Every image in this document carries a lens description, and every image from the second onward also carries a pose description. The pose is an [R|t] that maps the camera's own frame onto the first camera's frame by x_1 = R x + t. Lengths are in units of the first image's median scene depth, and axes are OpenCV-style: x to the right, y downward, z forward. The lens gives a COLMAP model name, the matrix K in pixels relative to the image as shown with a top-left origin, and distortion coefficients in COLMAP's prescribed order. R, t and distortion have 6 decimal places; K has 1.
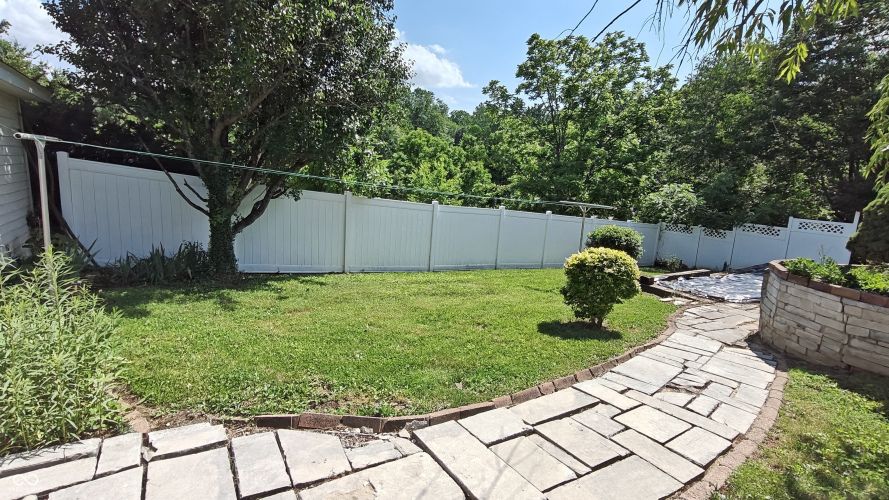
lens RADIAL K [[412.5, 0, 444.5], [0, 412.5, 250.0], [0, 0, 1]] dist [0.002794, 0.000713]
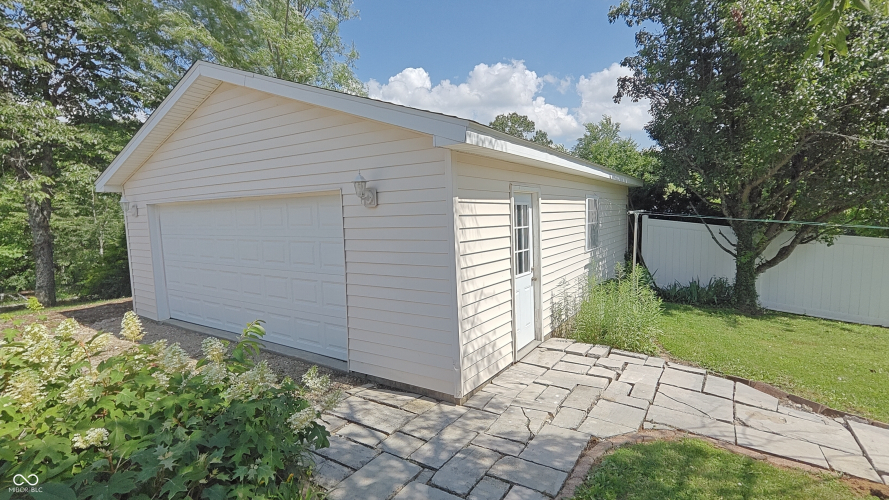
lens RADIAL K [[412.5, 0, 444.5], [0, 412.5, 250.0], [0, 0, 1]] dist [0.002794, 0.000713]
pose [[0.376596, 0.014204, -0.926269, 0.265285], [-0.116169, 0.992714, -0.032008, 0.038794], [0.919065, 0.119658, 0.375502, -0.296690]]
